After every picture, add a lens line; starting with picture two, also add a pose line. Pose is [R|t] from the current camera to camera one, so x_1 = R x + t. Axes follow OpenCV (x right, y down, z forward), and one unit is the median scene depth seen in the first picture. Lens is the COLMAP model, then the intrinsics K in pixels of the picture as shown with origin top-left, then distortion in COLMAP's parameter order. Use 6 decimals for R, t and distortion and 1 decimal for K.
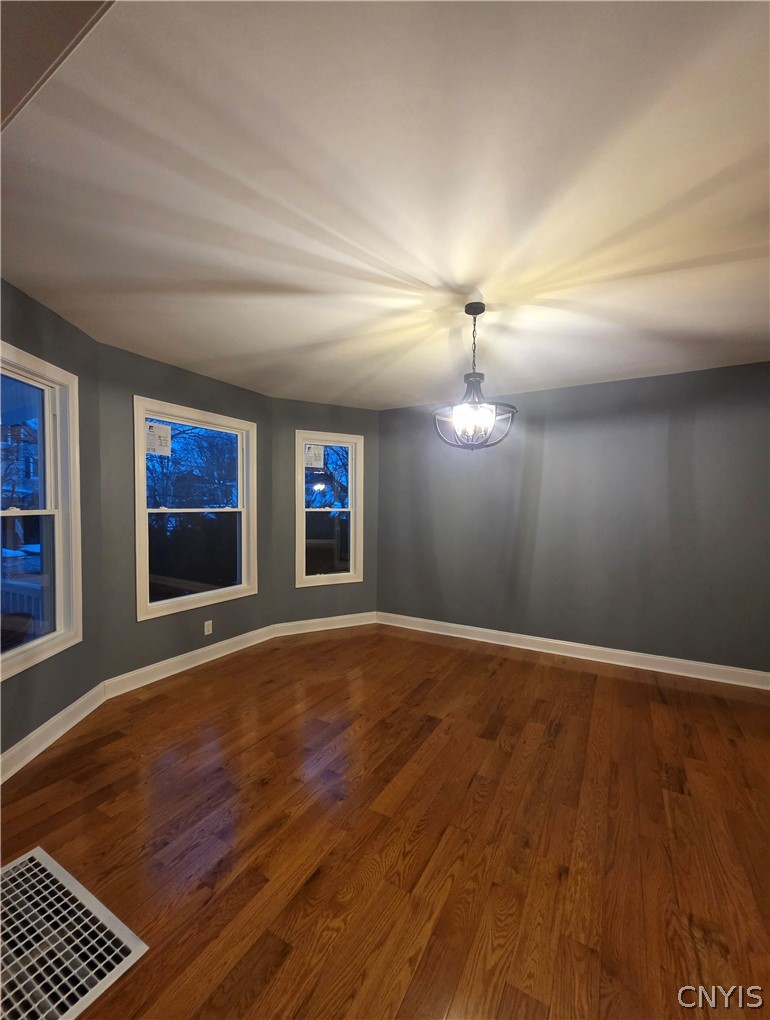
lens RADIAL K [[414.7, 0, 382.2], [0, 414.7, 516.1], [0, 0, 1]] dist [0.001642, -0.000112]
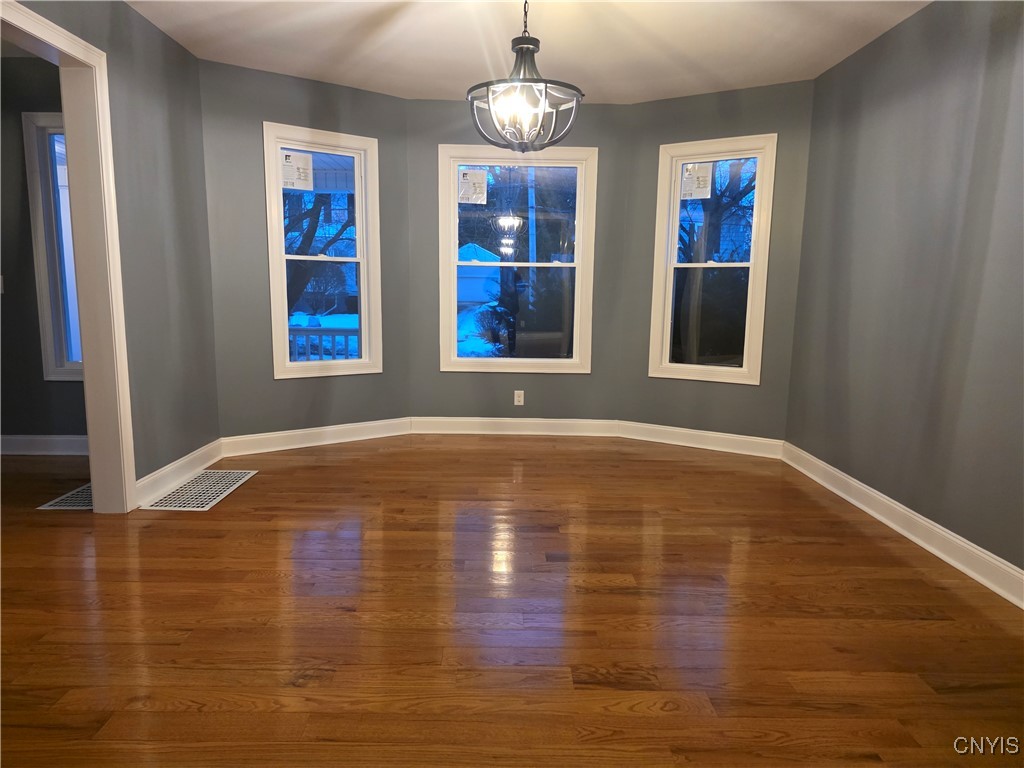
lens RADIAL K [[693.1, 0, 512.0], [0, 693.1, 384.0], [0, 0, 1]] dist [0.035783, 0.000322]
pose [[0.507670, 0.116581, -0.853628, 0.780762], [-0.036080, 0.992810, 0.114132, 0.066484], [0.860796, -0.027143, 0.508226, 0.220618]]
